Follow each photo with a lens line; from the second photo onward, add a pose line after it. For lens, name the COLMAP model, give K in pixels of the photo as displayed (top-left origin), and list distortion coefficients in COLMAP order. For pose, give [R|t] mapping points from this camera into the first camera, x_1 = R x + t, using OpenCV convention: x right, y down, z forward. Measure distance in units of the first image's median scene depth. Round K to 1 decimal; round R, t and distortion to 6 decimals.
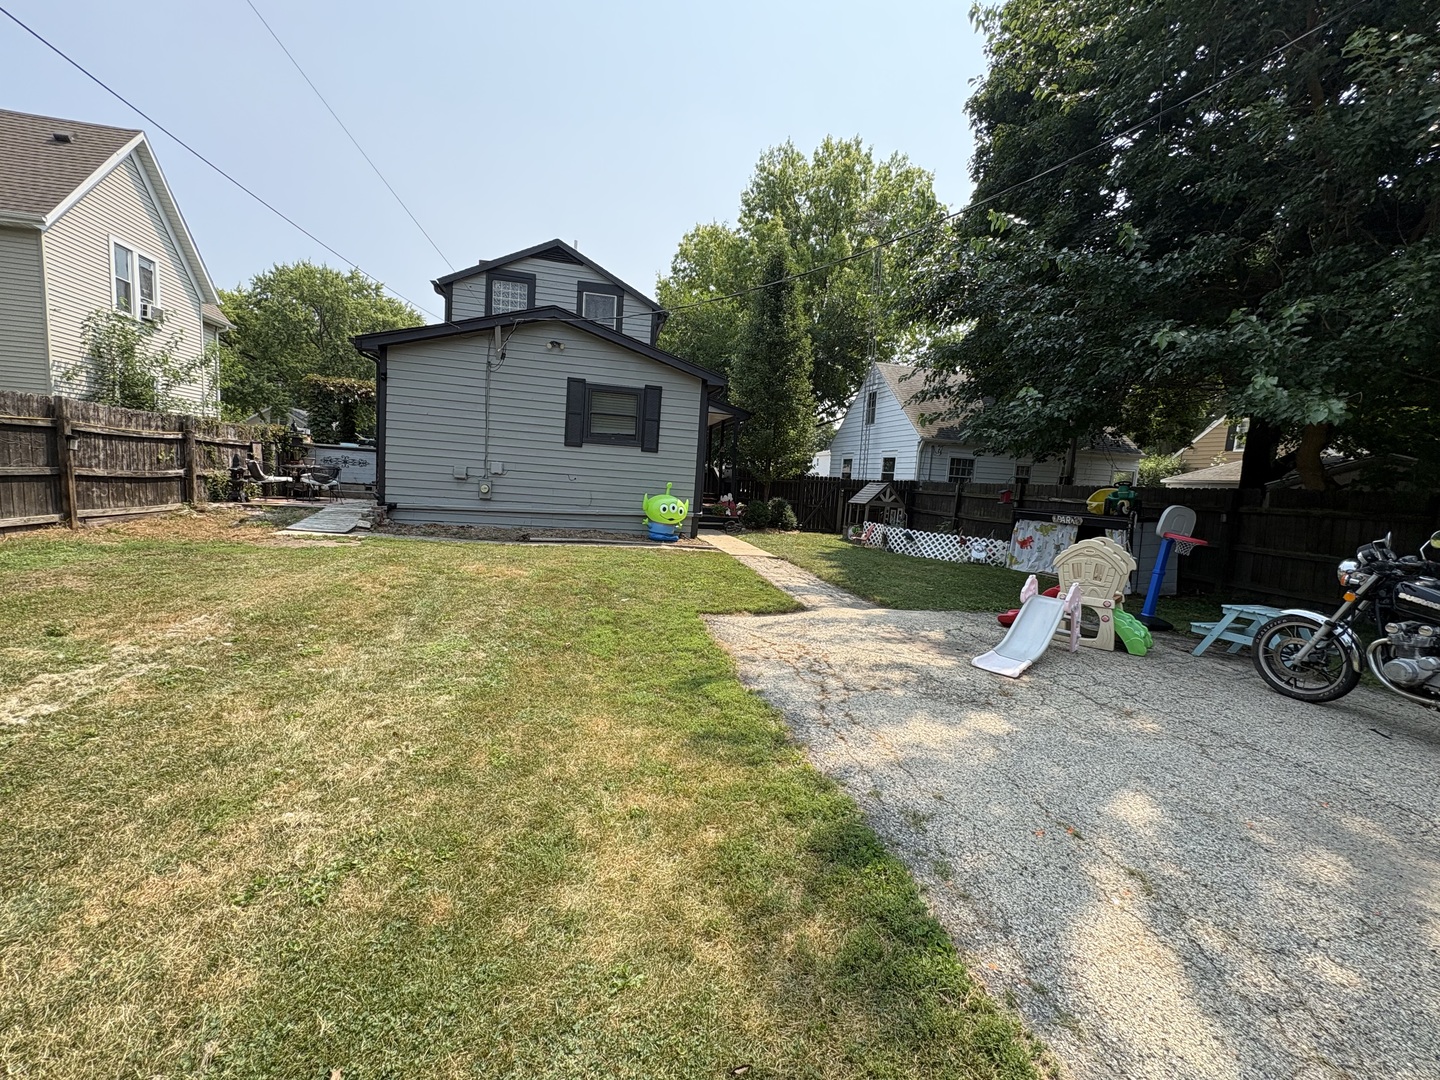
lens RADIAL K [[572.3, 0, 719.2], [0, 572.3, 538.7], [0, 0, 1]] dist [0.001408, 0.000021]
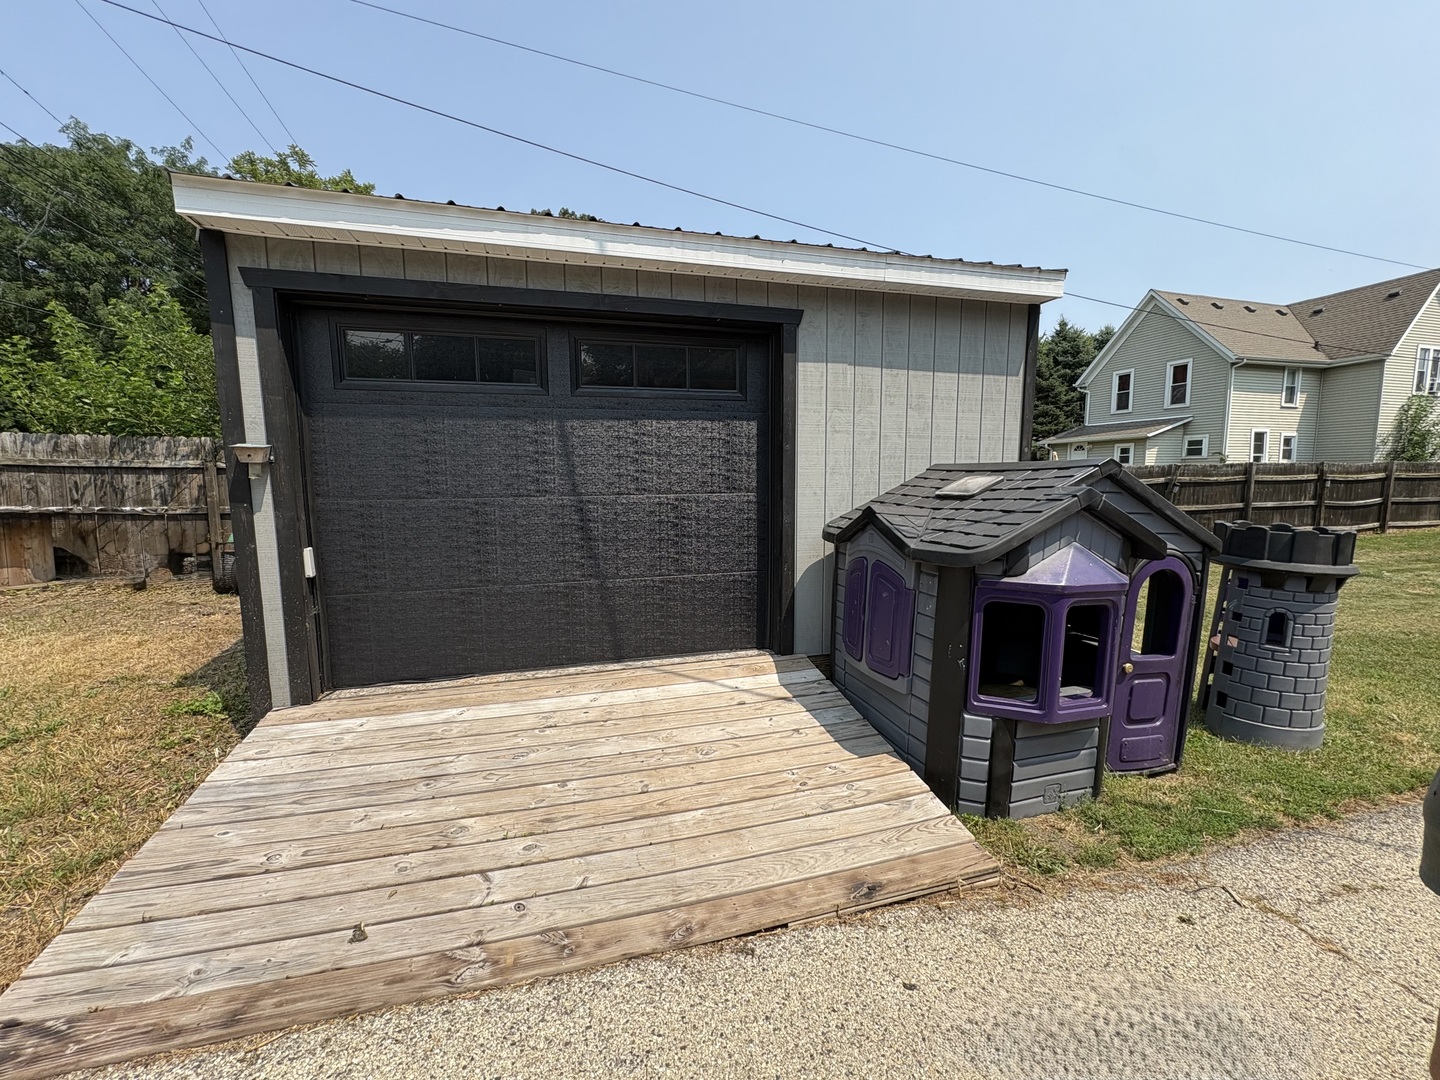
lens RADIAL K [[572.3, 0, 719.2], [0, 572.3, 538.7], [0, 0, 1]] dist [0.001408, 0.000021]
pose [[0.051100, 0.050298, -0.997426, 0.415525], [-0.091006, 0.994810, 0.045504, 0.092096], [0.994538, 0.088447, 0.055412, -0.933933]]
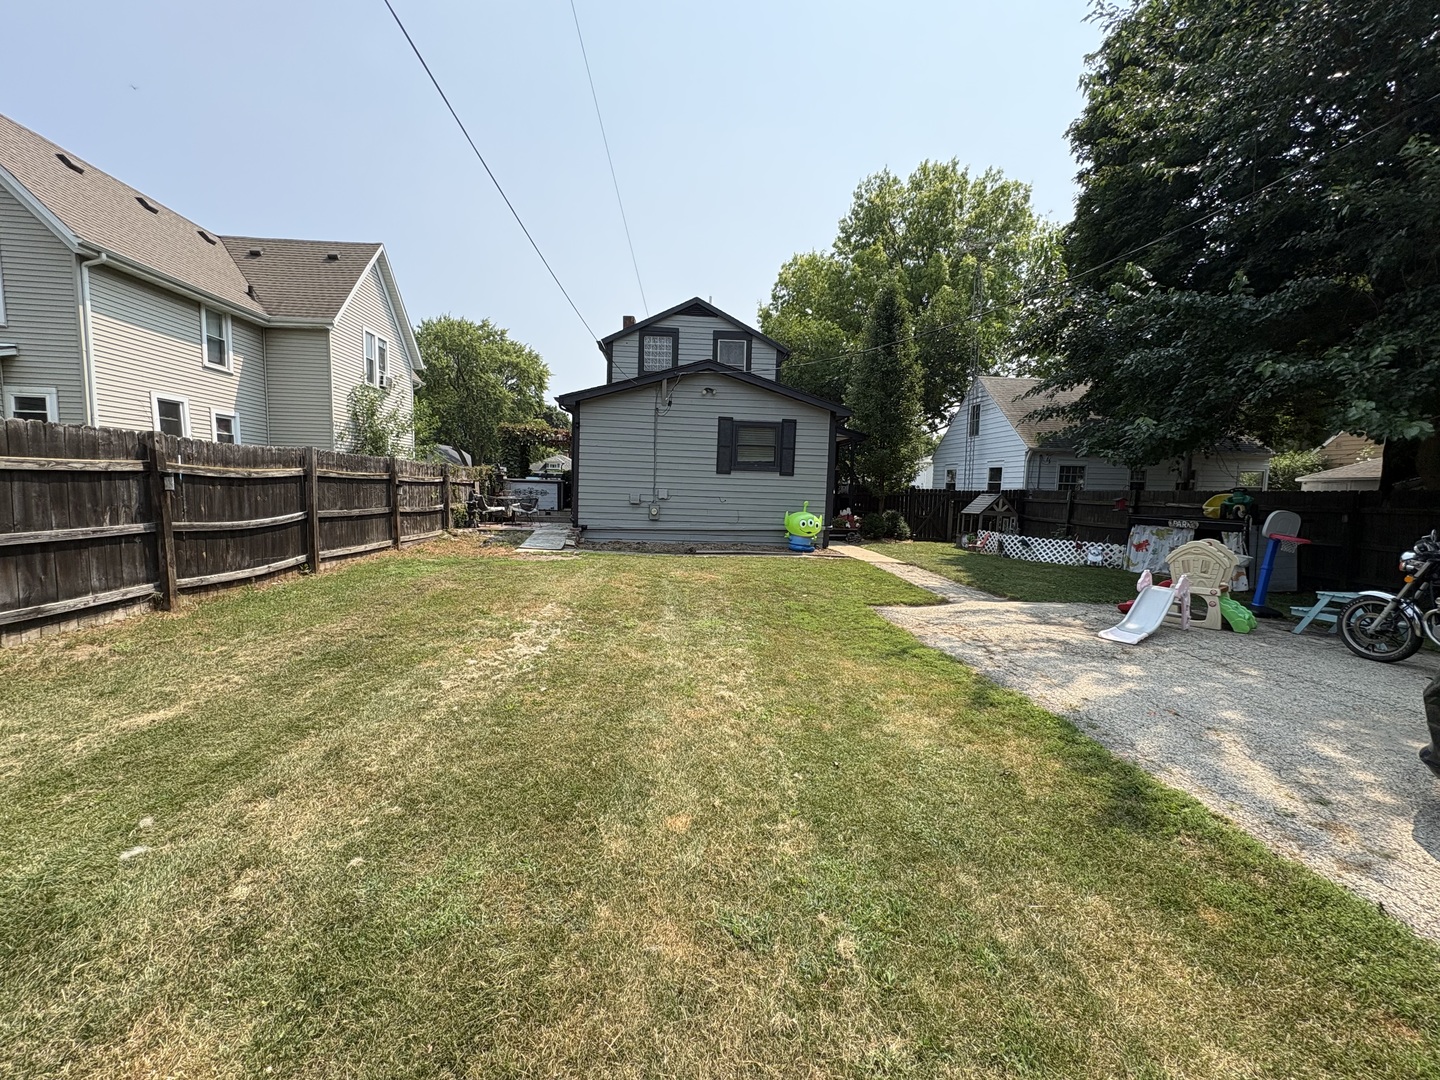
lens RADIAL K [[569.8, 0, 718.8], [0, 569.8, 541.5], [0, 0, 1]] dist [0.000707, 0.000425]
pose [[0.988575, -0.022598, -0.149027, -0.081984], [0.020049, 0.999626, -0.018584, 0.001848], [0.149392, 0.015384, 0.988658, -0.159697]]
